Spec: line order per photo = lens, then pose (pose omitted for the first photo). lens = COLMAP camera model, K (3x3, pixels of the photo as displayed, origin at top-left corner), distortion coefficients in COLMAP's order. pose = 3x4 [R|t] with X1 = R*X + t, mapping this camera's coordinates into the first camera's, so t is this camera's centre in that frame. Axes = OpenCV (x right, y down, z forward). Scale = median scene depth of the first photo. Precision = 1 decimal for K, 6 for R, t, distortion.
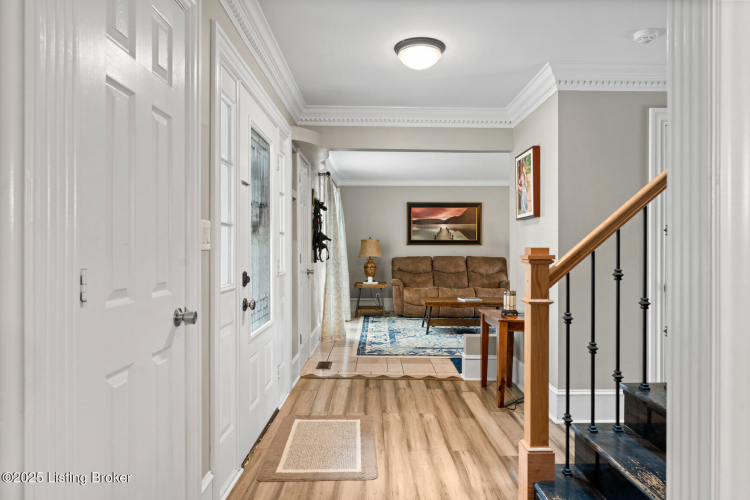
lens RADIAL K [[466.5, 0, 375.3], [0, 466.5, 249.3], [0, 0, 1]] dist [-0.000436, -0.000009]
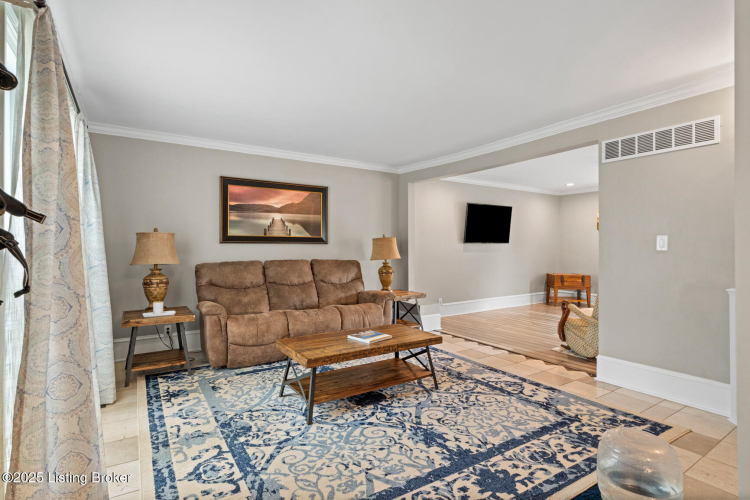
lens RADIAL K [[378.7, 0, 376.0], [0, 378.7, 246.8], [0, 0, 1]] dist [0.001893, 0.000395]
pose [[0.840315, -0.001286, 0.542096, -0.034294], [0.005228, 0.999970, -0.005731, -0.000742], [-0.542072, 0.007650, 0.840297, 0.467860]]
